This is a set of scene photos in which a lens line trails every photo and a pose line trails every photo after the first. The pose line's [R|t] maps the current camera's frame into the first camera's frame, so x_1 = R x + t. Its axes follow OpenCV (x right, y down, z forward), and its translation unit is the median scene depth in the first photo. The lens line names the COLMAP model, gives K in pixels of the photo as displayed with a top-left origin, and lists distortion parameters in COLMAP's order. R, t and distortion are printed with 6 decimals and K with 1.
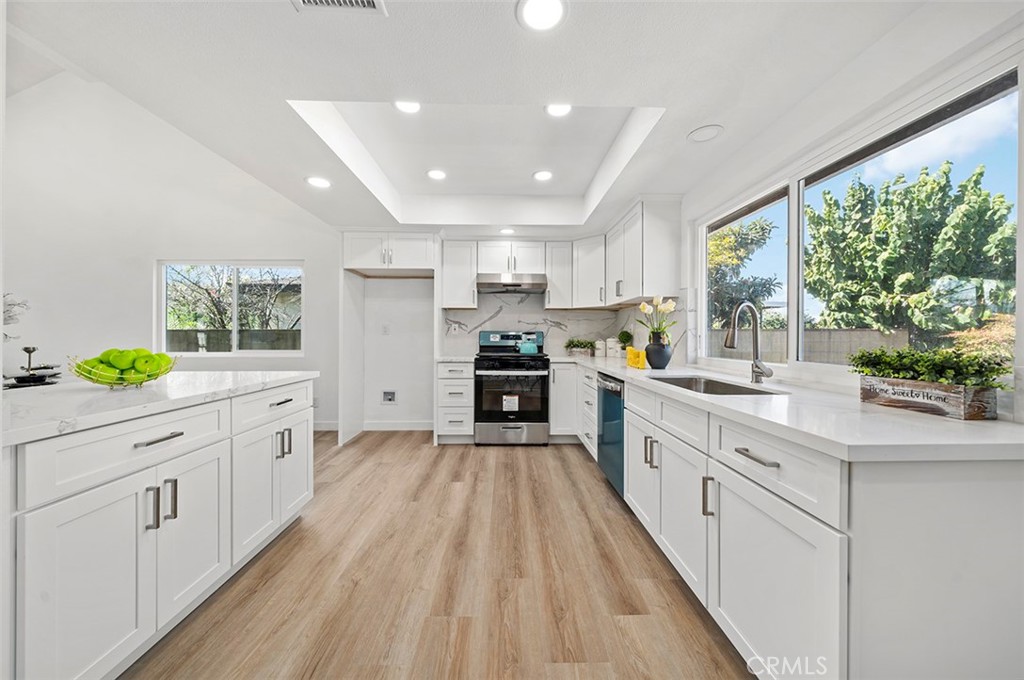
lens RADIAL K [[355.3, 0, 511.7], [0, 355.3, 336.3], [0, 0, 1]] dist [-0.004421, 0.000018]
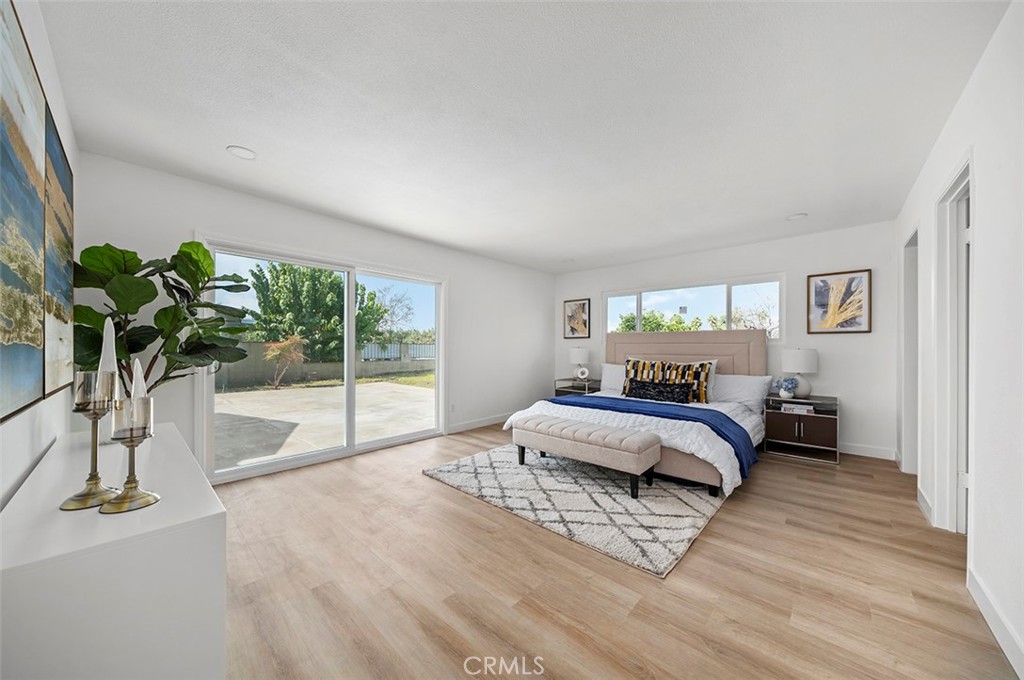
lens RADIAL K [[348.9, 0, 513.4], [0, 348.9, 347.4], [0, 0, 1]] dist [-0.005793, -0.000026]
pose [[0.689102, -0.001285, 0.724663, 1.072846], [-0.001714, 0.999993, 0.003403, 0.002706], [-0.724662, -0.003587, 0.689095, -2.125949]]
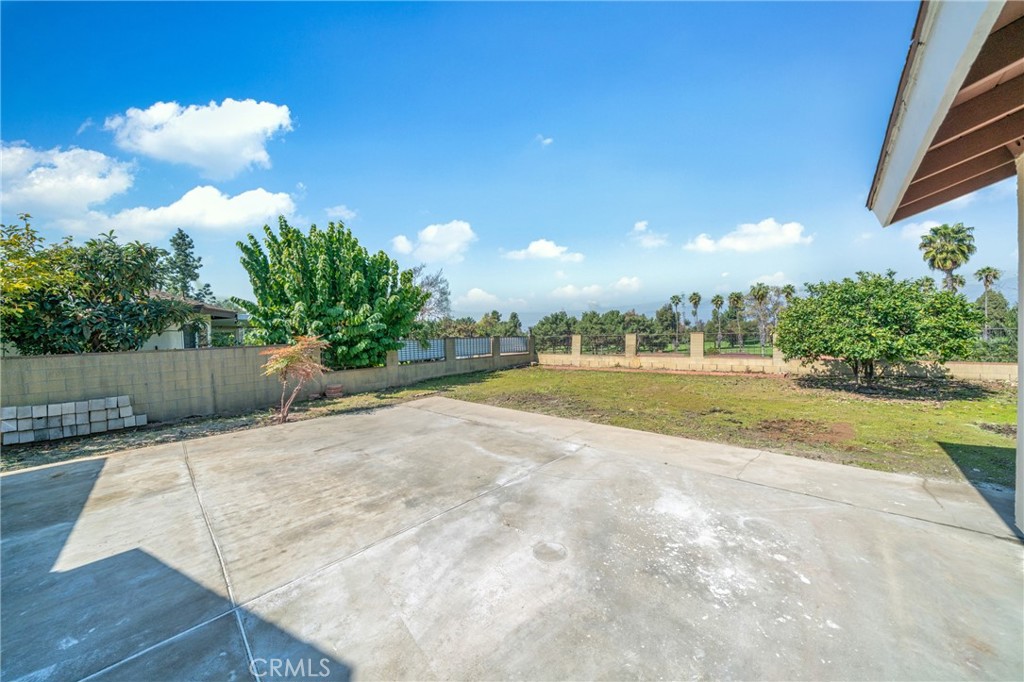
lens RADIAL K [[346.8, 0, 512.0], [0, 346.8, 341.0], [0, 0, 1]] dist [-0.005373, -0.000099]
pose [[0.707170, -0.042182, 0.705784, 1.391920], [0.036018, 0.999072, 0.023623, -0.061858], [-0.706126, 0.008716, 0.708033, -0.843057]]
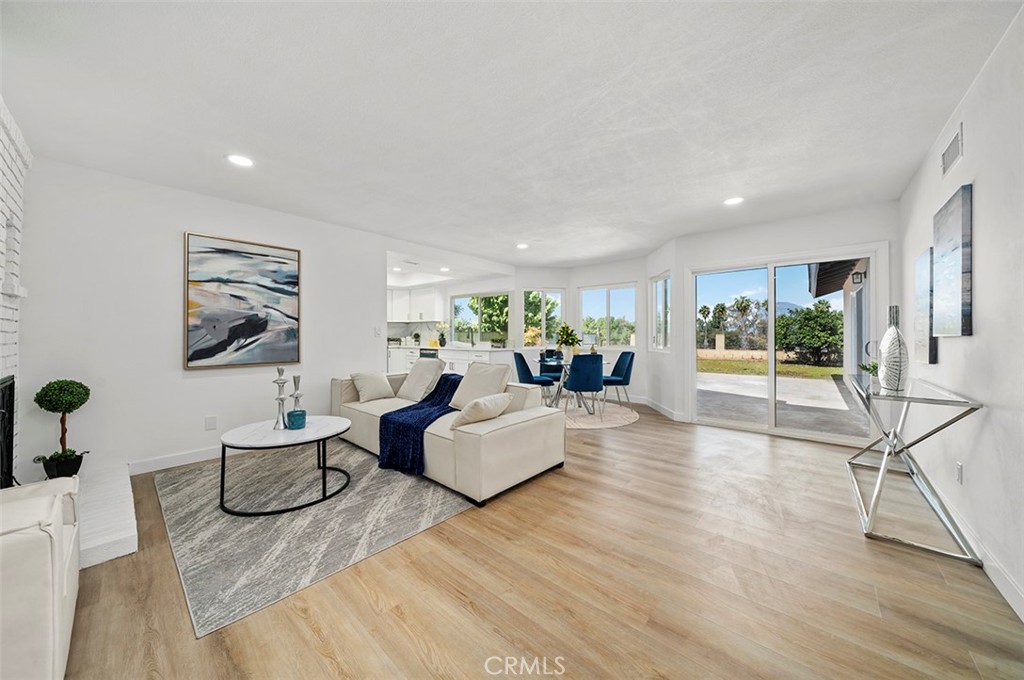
lens RADIAL K [[349.5, 0, 513.0], [0, 349.5, 336.8], [0, 0, 1]] dist [-0.006095, 0.000018]
pose [[0.673164, -0.005901, 0.739470, -0.943294], [0.002312, 0.999980, 0.005875, -0.003294], [-0.739490, -0.002246, 0.673164, -0.978551]]
